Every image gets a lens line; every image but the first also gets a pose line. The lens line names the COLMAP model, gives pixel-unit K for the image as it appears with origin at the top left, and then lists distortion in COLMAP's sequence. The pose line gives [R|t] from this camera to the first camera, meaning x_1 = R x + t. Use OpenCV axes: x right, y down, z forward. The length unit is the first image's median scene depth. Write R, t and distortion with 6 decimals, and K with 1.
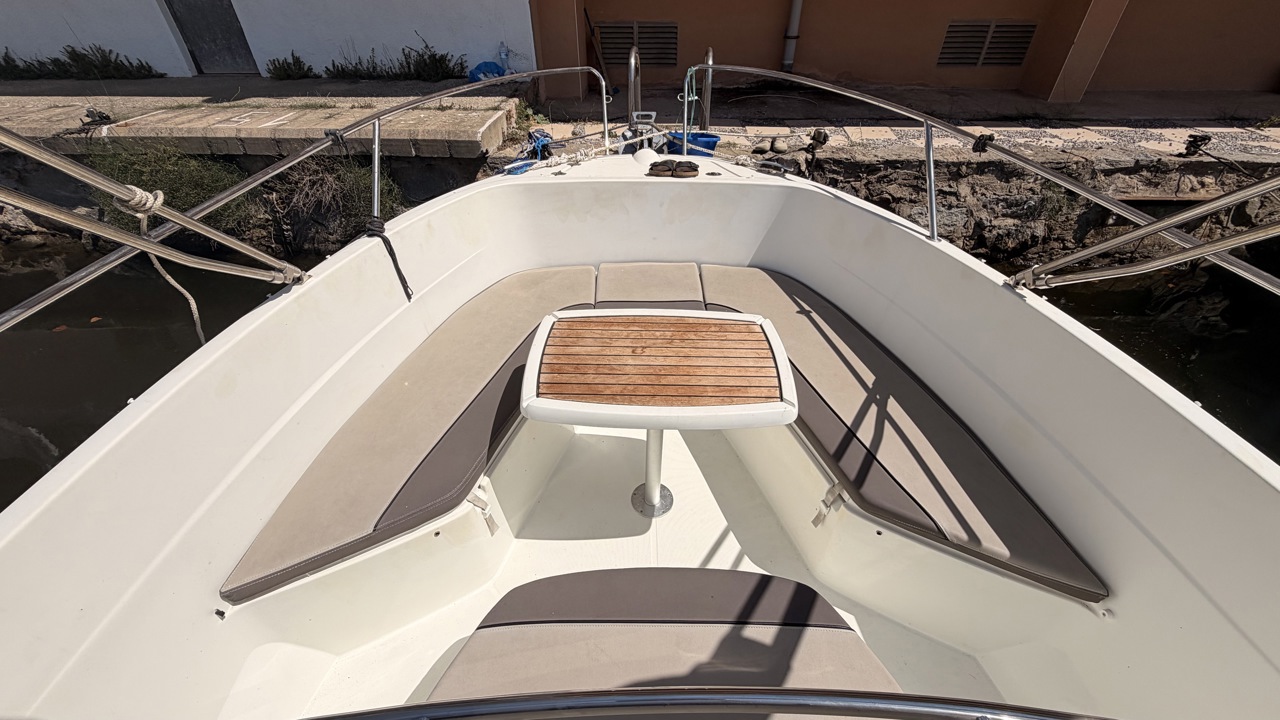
lens RADIAL K [[497.9, 0, 644.6], [0, 497.9, 346.8], [0, 0, 1]] dist [0.001430, 0.000123]
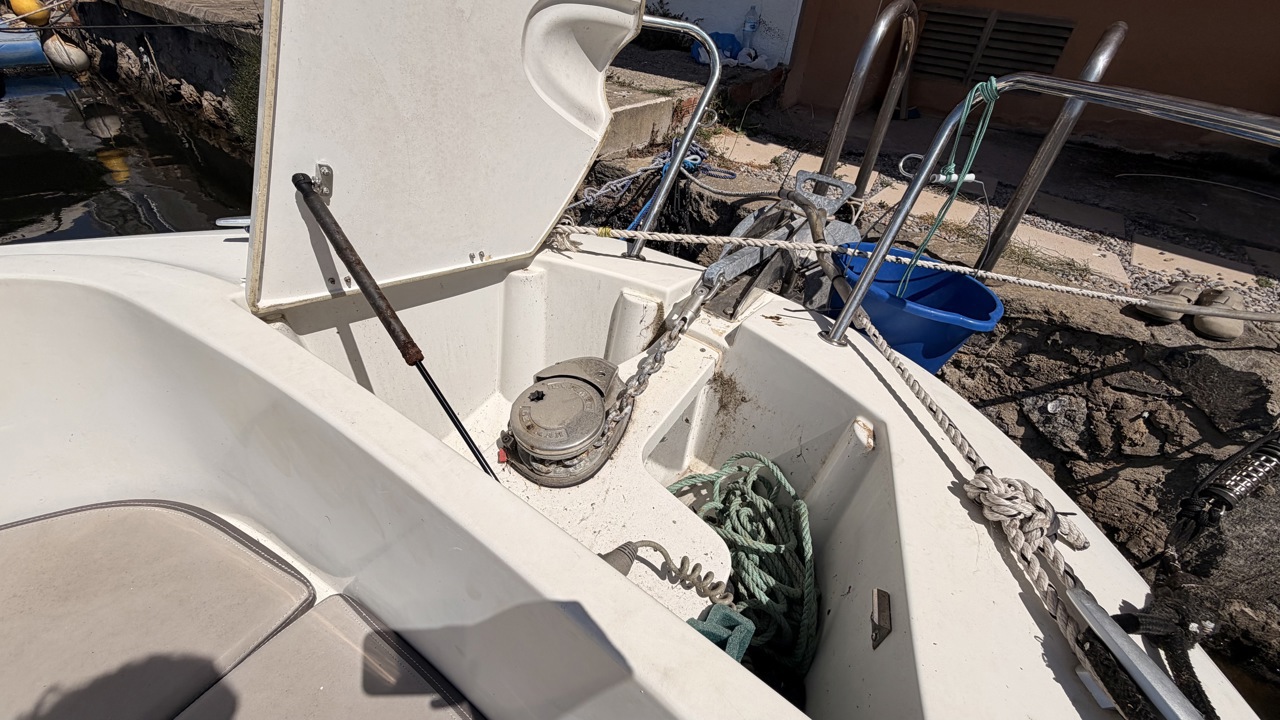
lens RADIAL K [[513.2, 0, 637.3], [0, 513.2, 358.8], [0, 0, 1]] dist [0.000136, 0.000308]
pose [[0.810599, 0.404946, -0.423022, 0.088575], [-0.405167, 0.909383, 0.094140, -0.236725], [0.422811, 0.095085, 0.901216, 0.466380]]
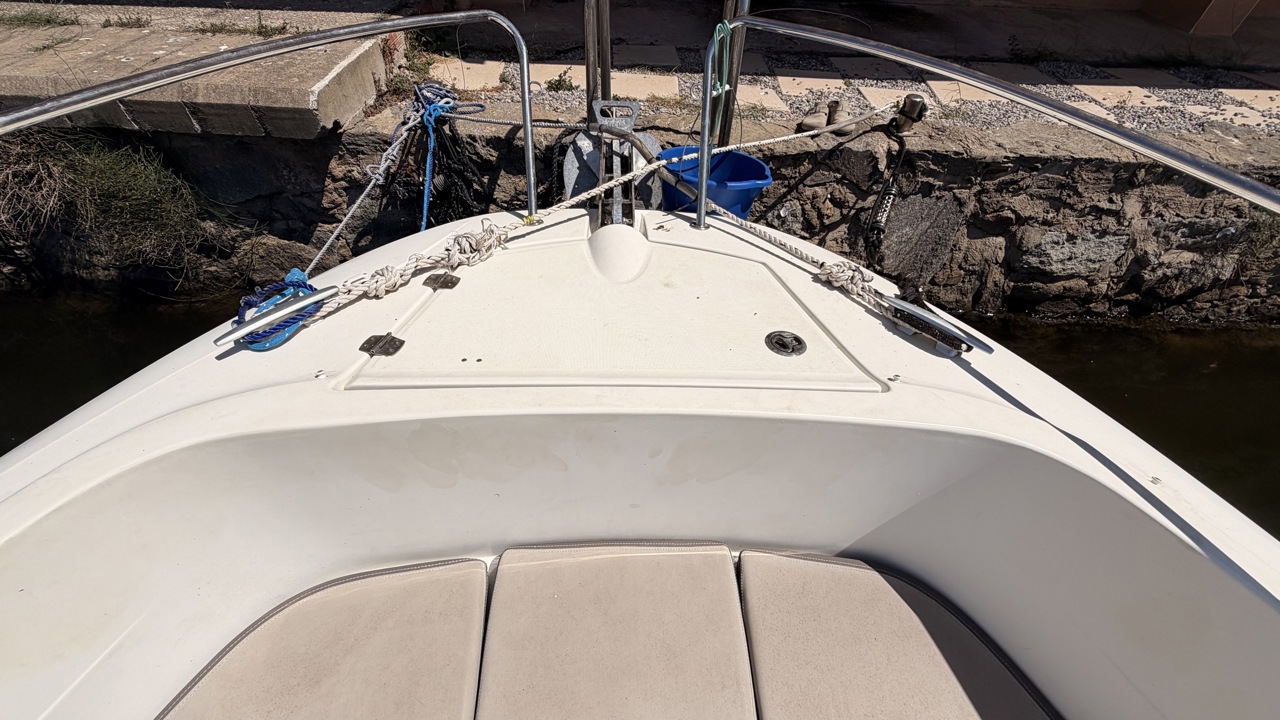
lens RADIAL K [[513.2, 0, 637.3], [0, 513.2, 358.8], [0, 0, 1]] dist [0.000136, 0.000308]
pose [[0.999315, 0.008998, 0.035897, 0.004176], [-0.015108, 0.984673, 0.173754, -0.230329], [-0.033783, -0.174177, 0.984135, 0.357746]]
